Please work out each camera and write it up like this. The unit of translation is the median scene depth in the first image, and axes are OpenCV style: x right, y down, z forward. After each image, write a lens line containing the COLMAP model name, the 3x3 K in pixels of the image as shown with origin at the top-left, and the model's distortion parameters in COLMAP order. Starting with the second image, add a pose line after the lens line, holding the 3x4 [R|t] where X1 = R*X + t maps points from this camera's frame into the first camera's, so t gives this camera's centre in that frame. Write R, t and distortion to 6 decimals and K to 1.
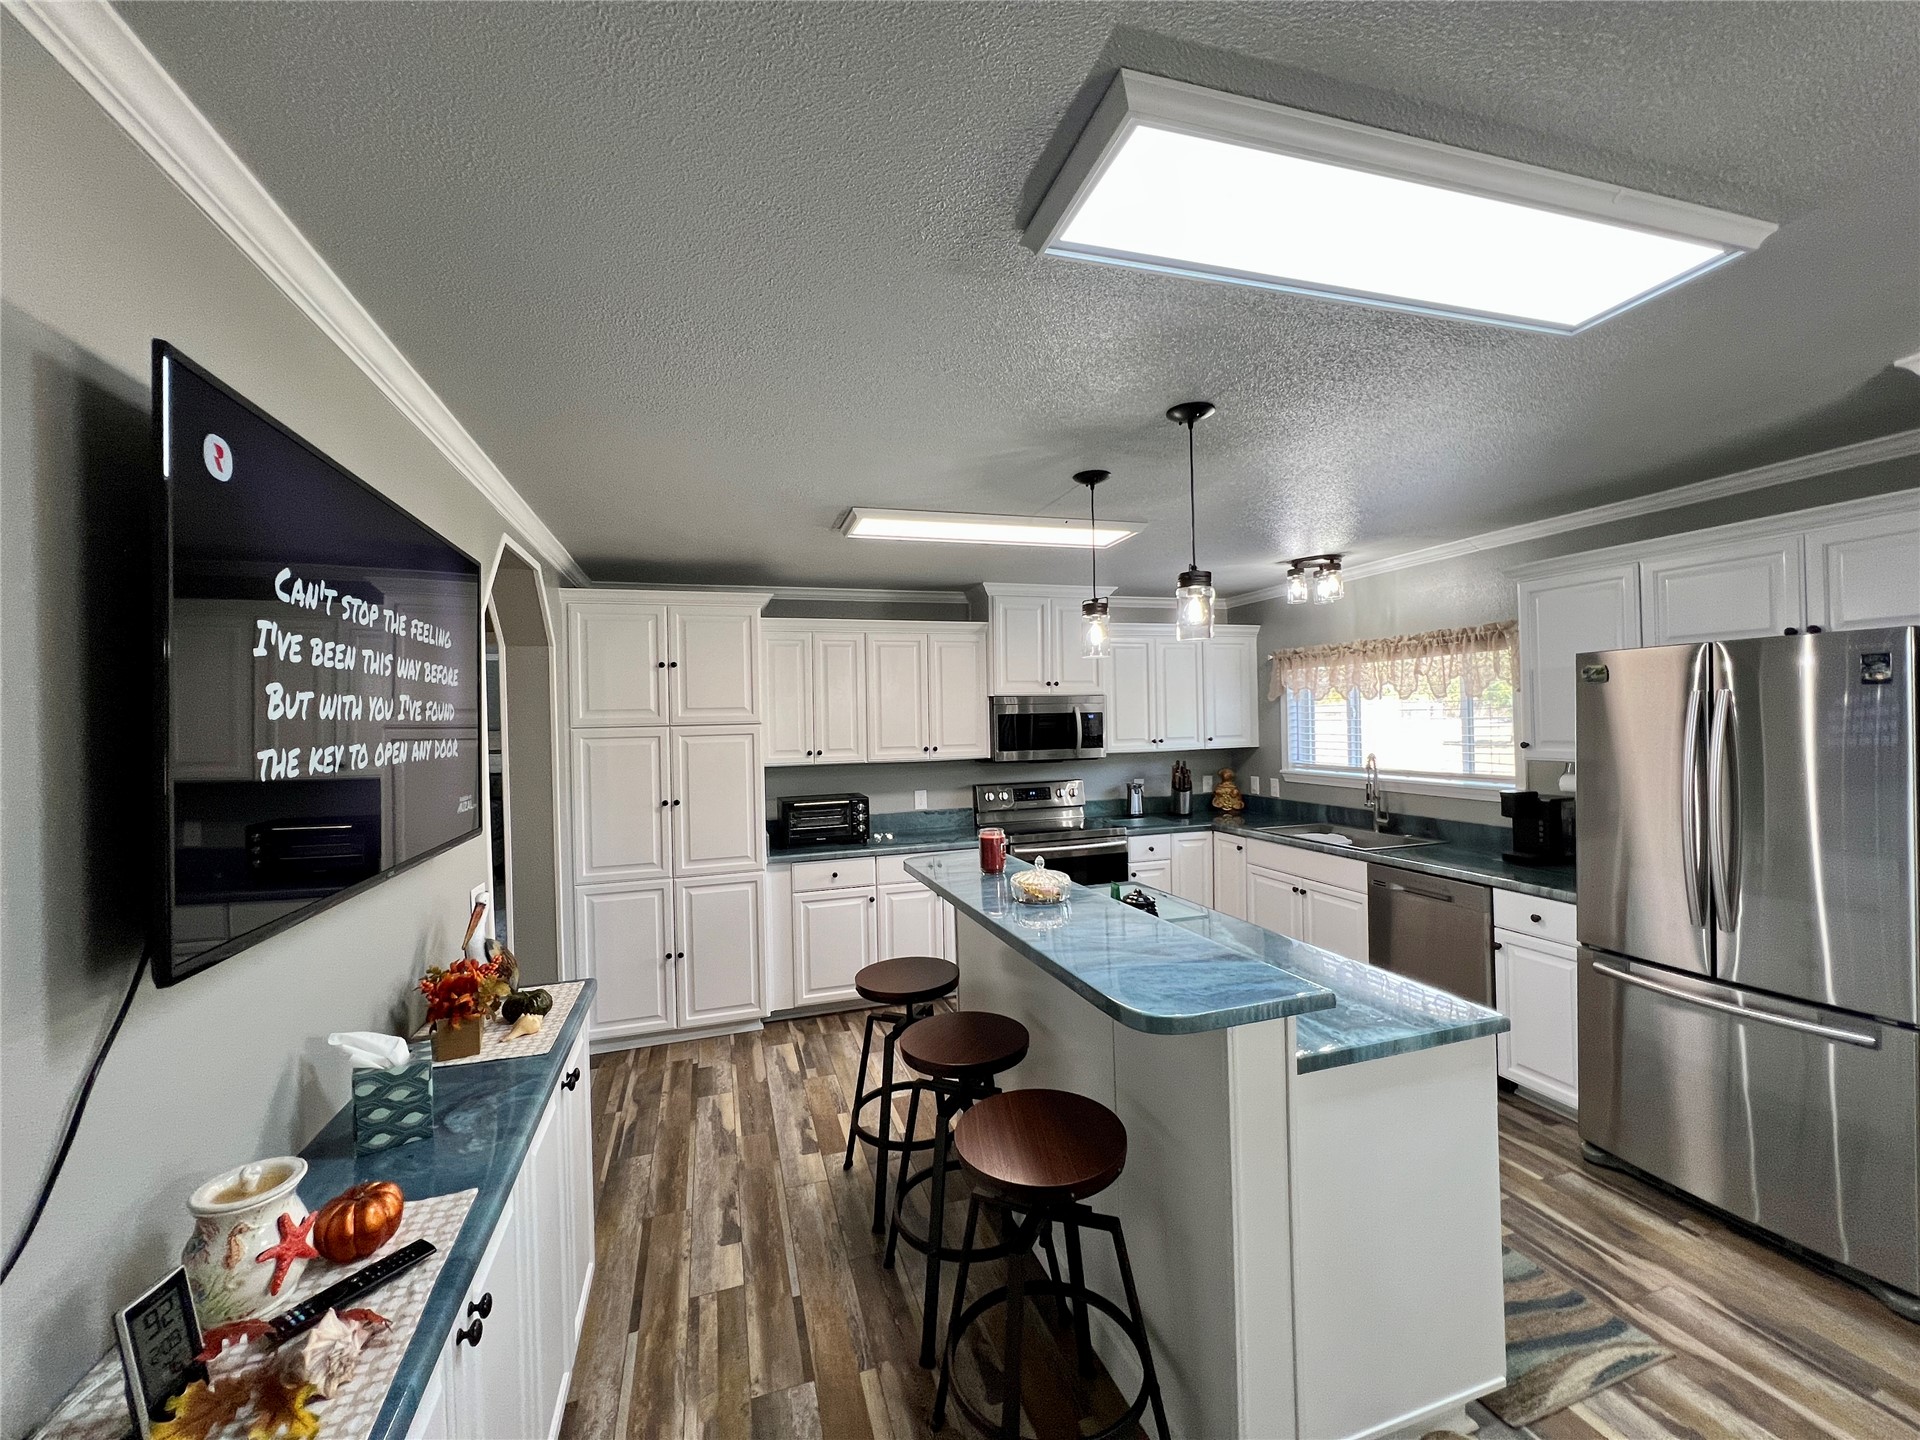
lens RADIAL K [[770.8, 0, 953.3], [0, 770.8, 715.8], [0, 0, 1]] dist [-0.003656, 0.000906]
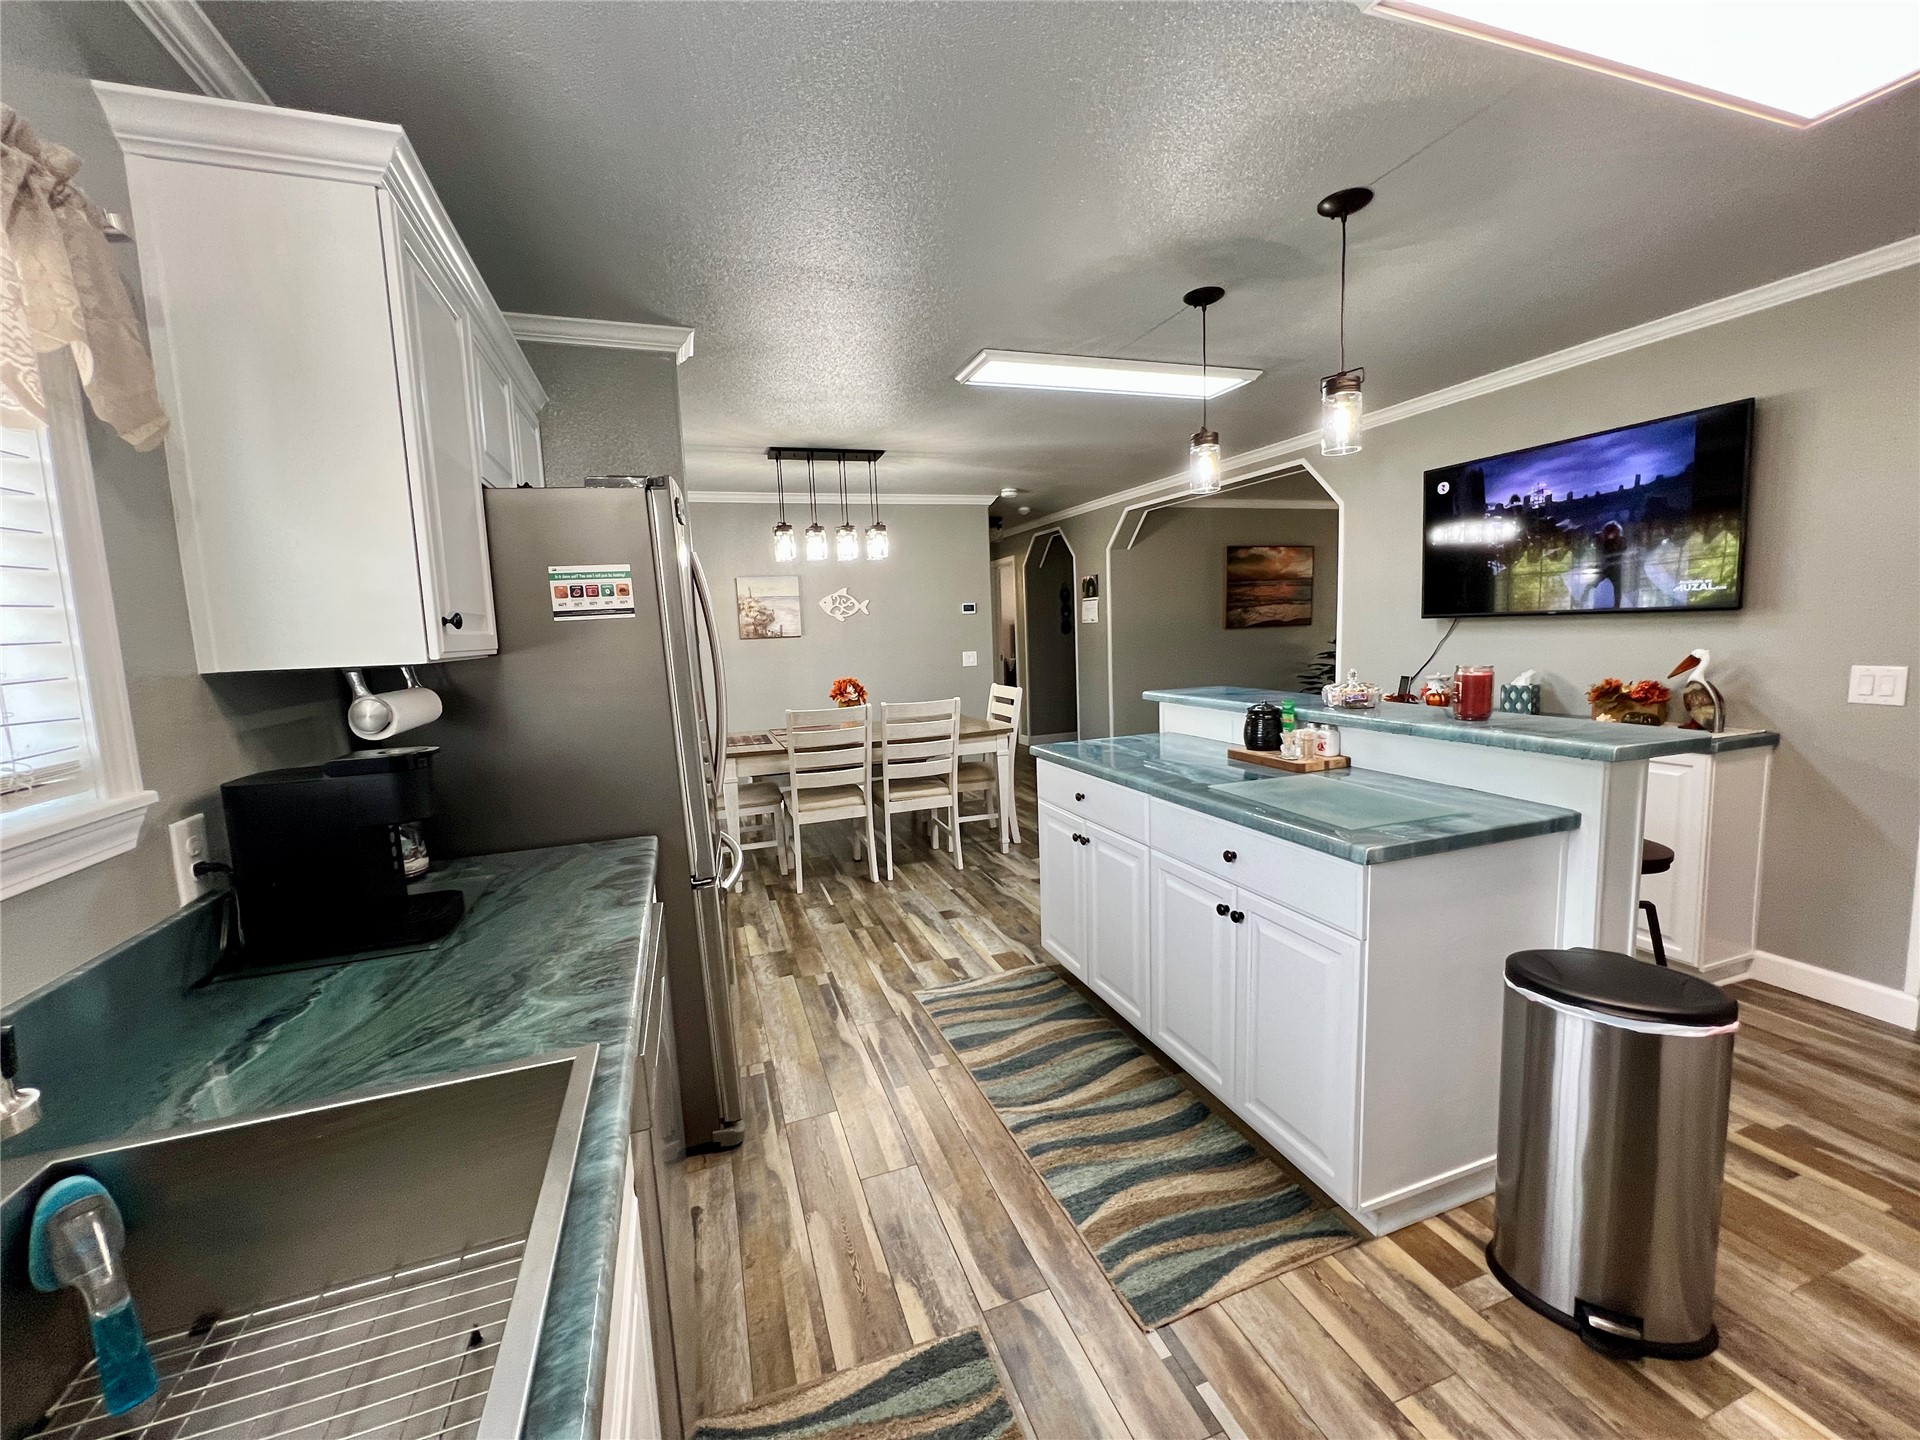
lens RADIAL K [[770.8, 0, 953.3], [0, 770.8, 715.8], [0, 0, 1]] dist [-0.003656, 0.000906]
pose [[-0.997332, 0.069063, -0.023633, 0.391062], [0.066013, 0.991539, 0.111767, 0.048167], [0.031152, 0.109908, -0.993453, 1.141765]]
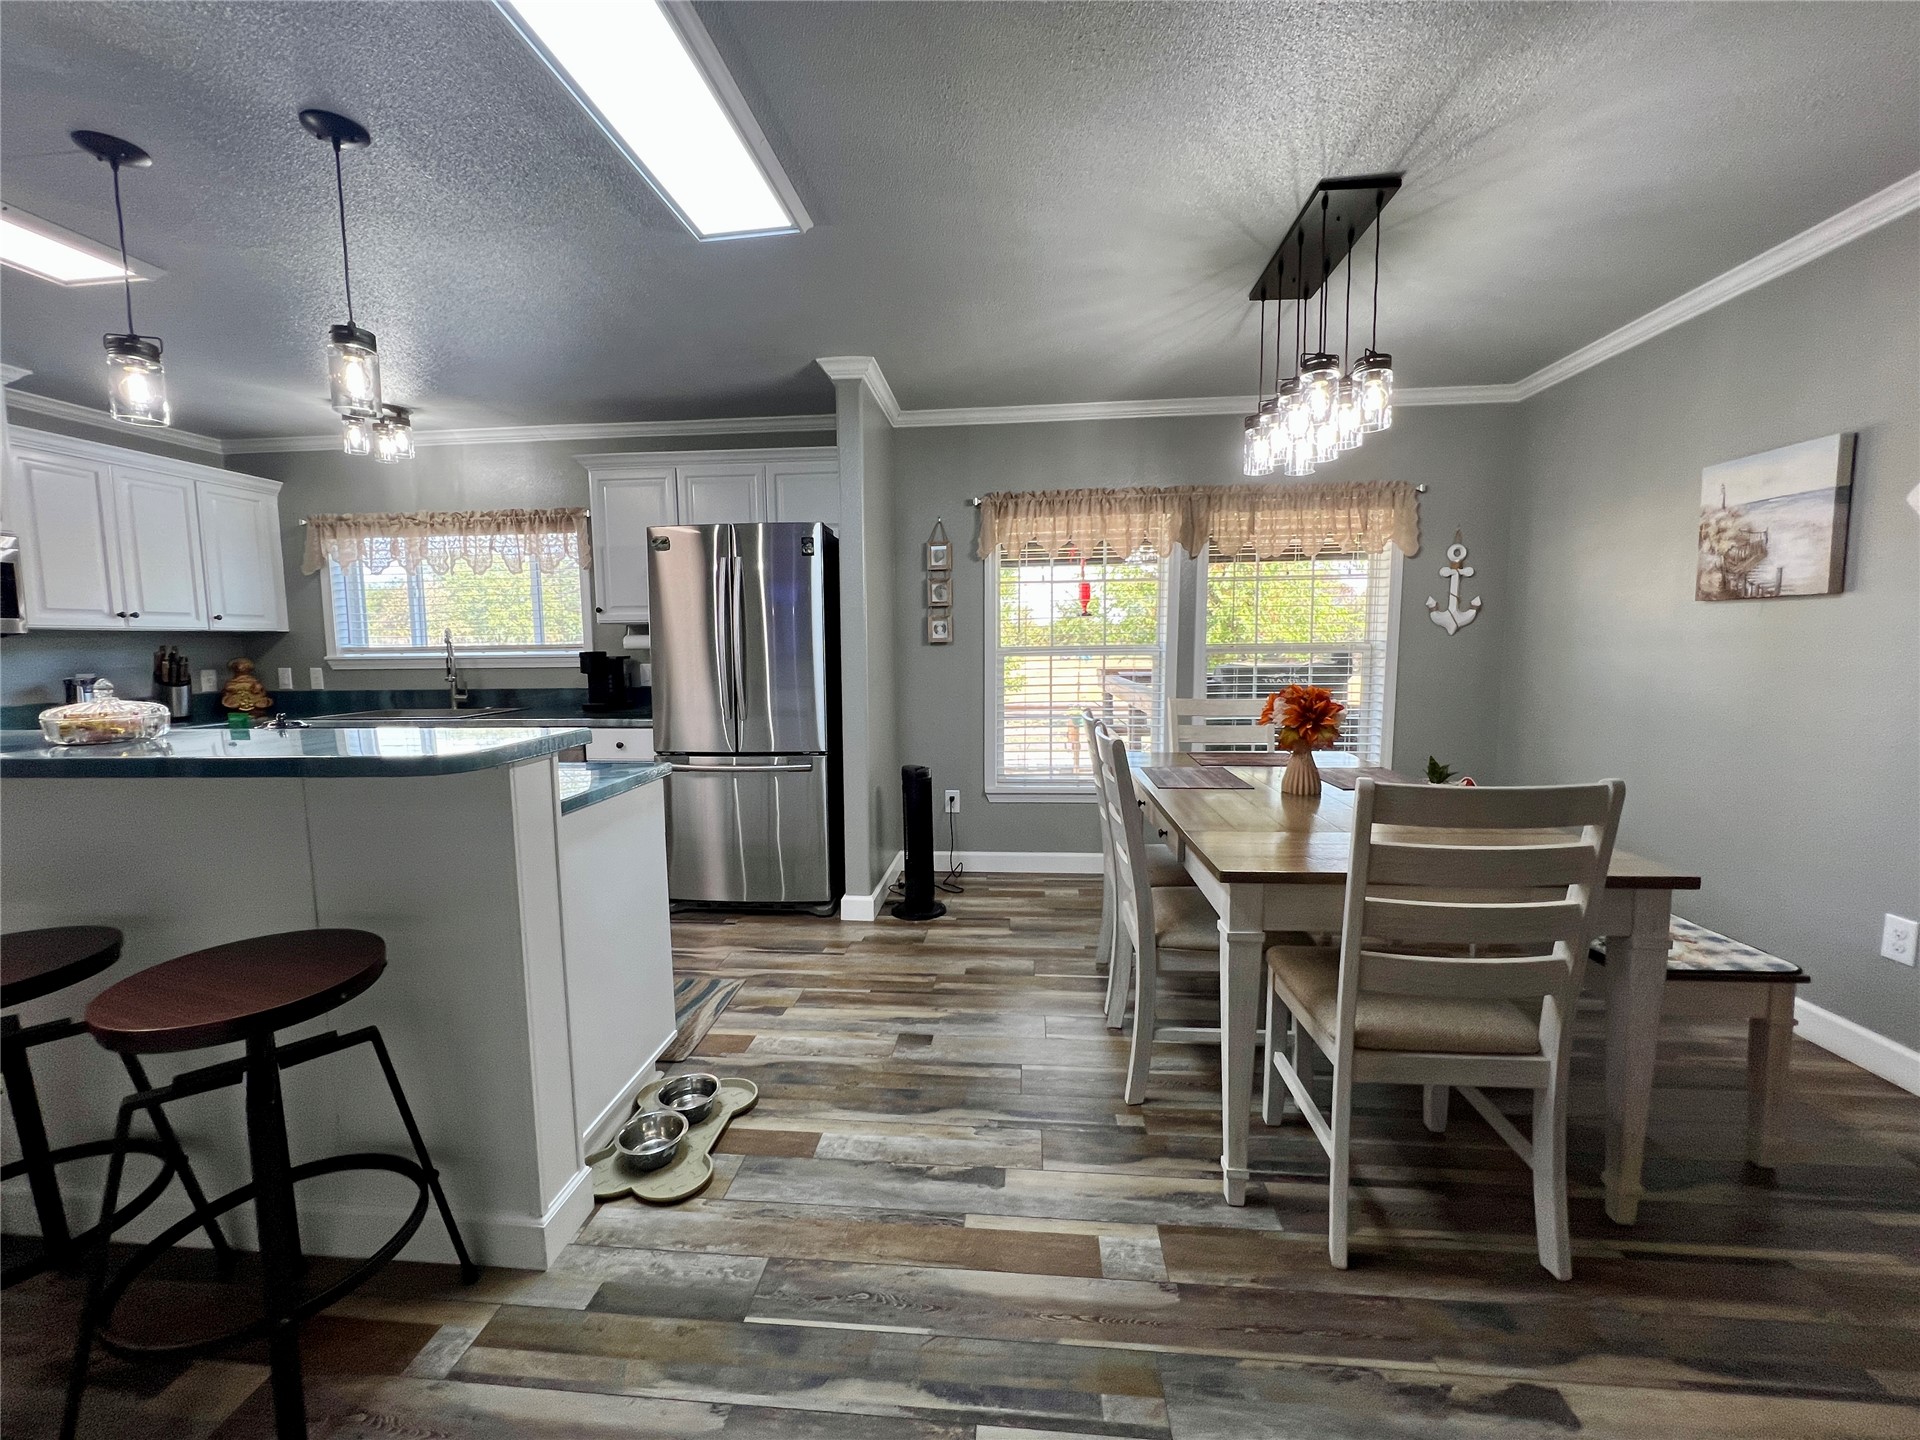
lens RADIAL K [[770.8, 0, 953.3], [0, 770.8, 715.8], [0, 0, 1]] dist [-0.003656, 0.000906]
pose [[0.388940, -0.069305, 0.918653, -0.121703], [-0.000906, 0.997137, 0.075610, 0.088649], [-0.921263, -0.030240, 0.387764, 0.020753]]
